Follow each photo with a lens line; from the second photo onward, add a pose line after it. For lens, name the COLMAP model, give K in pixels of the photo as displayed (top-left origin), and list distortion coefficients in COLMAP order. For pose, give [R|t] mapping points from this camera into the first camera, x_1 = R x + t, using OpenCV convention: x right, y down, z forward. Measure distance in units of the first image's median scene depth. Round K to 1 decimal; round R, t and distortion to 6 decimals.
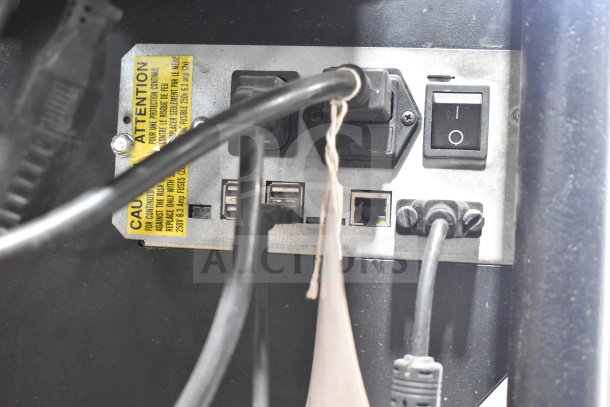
lens RADIAL K [[795.1, 0, 305.0], [0, 795.1, 203.5], [0, 0, 1]] dist [-0.042632, -0.013896]
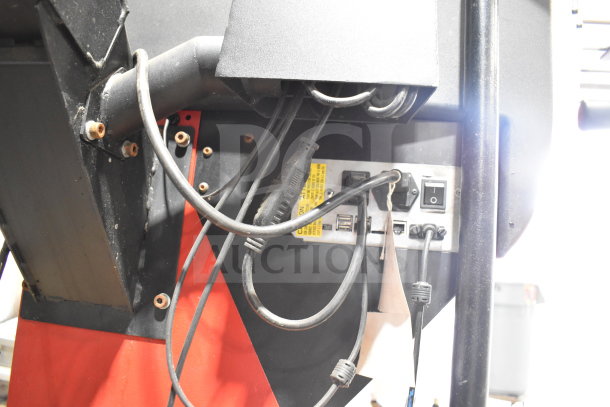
lens RADIAL K [[468.1, 0, 305.0], [0, 468.1, 203.5], [0, 0, 1]] dist [-0.096685, 0.014345]
pose [[0.999257, 0.036992, -0.010782, -0.200538], [-0.037935, 0.993532, -0.107029, 0.100063], [0.006753, 0.107358, 0.994197, -0.458540]]
